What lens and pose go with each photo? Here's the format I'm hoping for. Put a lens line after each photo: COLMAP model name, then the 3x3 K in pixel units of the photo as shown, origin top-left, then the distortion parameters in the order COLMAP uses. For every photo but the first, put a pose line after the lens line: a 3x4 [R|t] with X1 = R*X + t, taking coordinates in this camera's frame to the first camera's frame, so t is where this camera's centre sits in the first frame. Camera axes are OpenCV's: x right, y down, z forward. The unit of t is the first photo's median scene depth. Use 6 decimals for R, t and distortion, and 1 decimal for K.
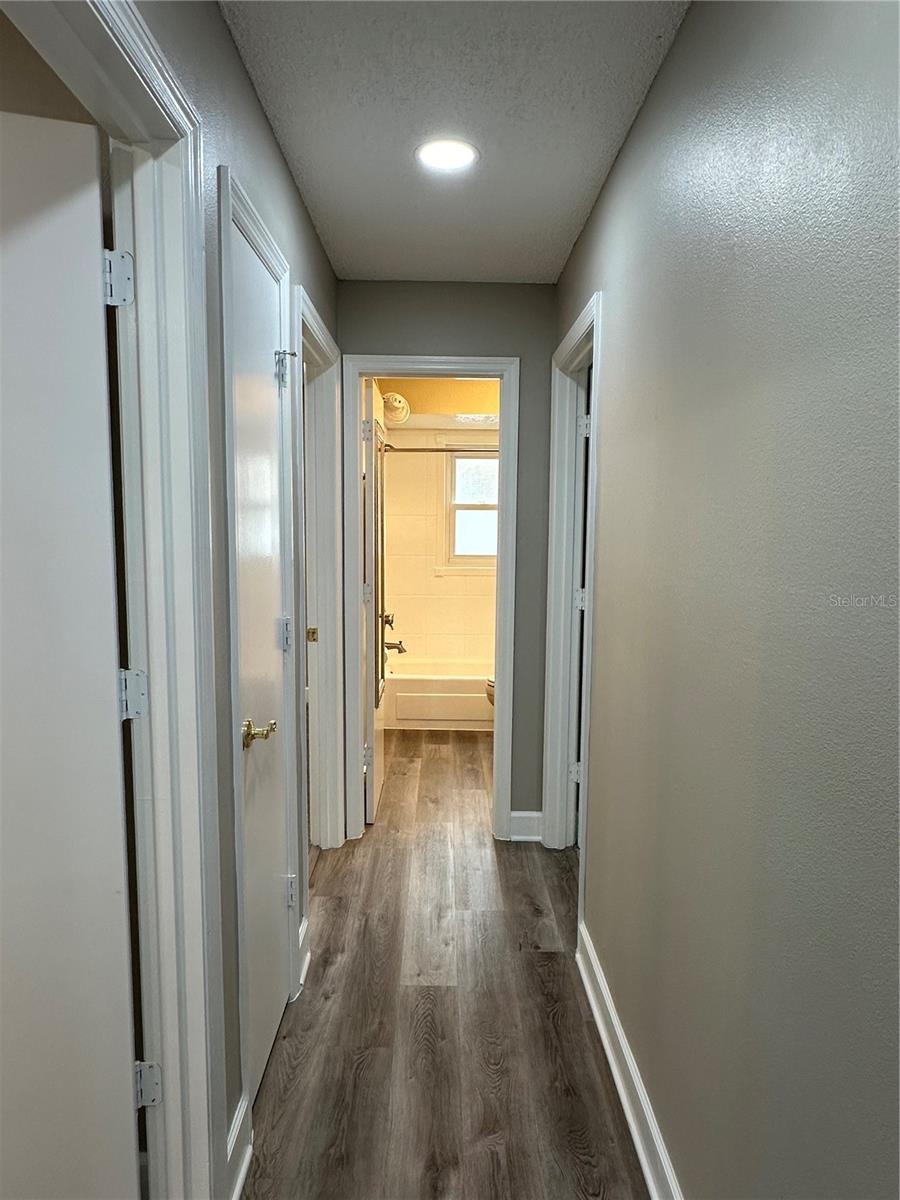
lens RADIAL K [[748.7, 0, 448.8], [0, 748.7, 591.5], [0, 0, 1]] dist [-0.001728, 0.000250]
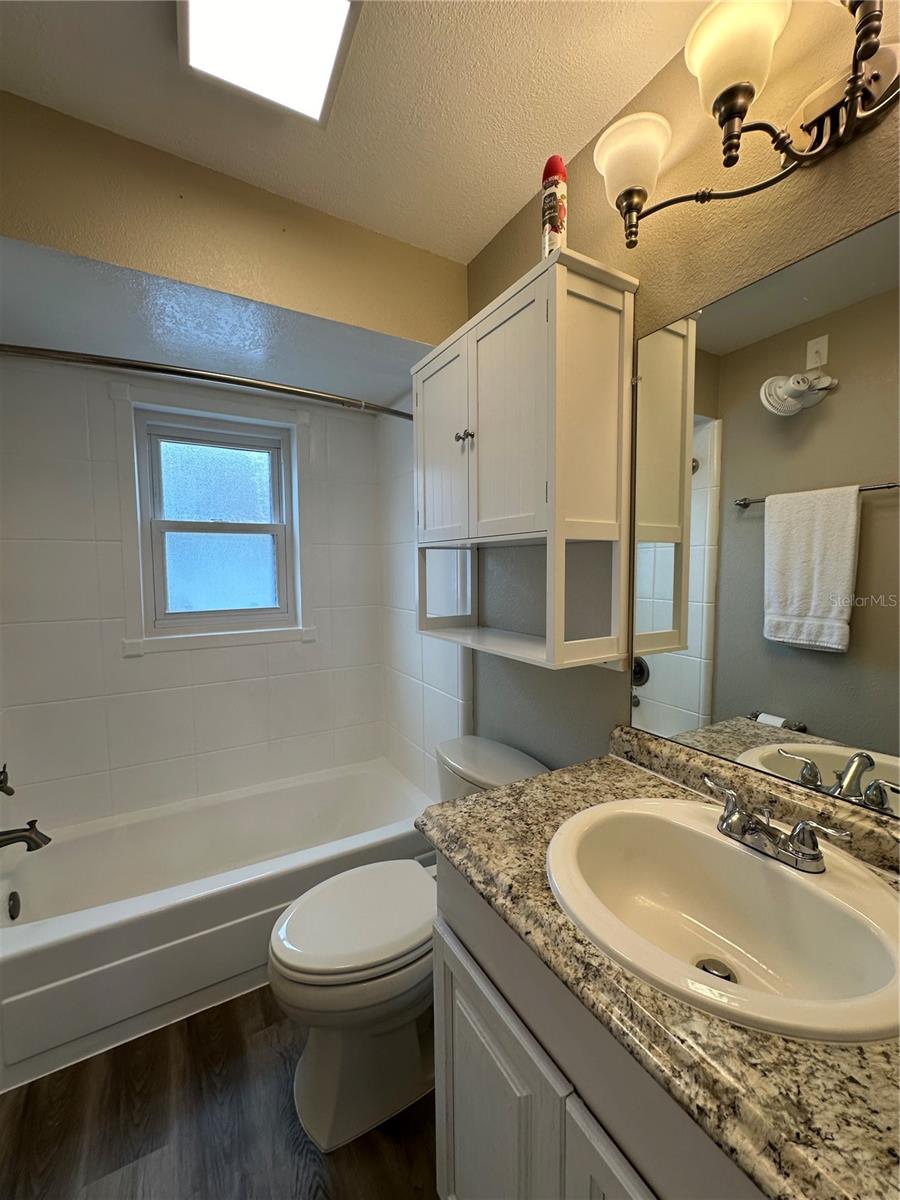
lens RADIAL K [[478.9, 0, 447.5], [0, 478.9, 597.7], [0, 0, 1]] dist [-0.003115, 0.000636]
pose [[0.872547, -0.052928, 0.485654, 0.018727], [0.064183, 0.997917, -0.006560, -0.046682], [-0.484295, 0.036895, 0.874126, 0.630814]]
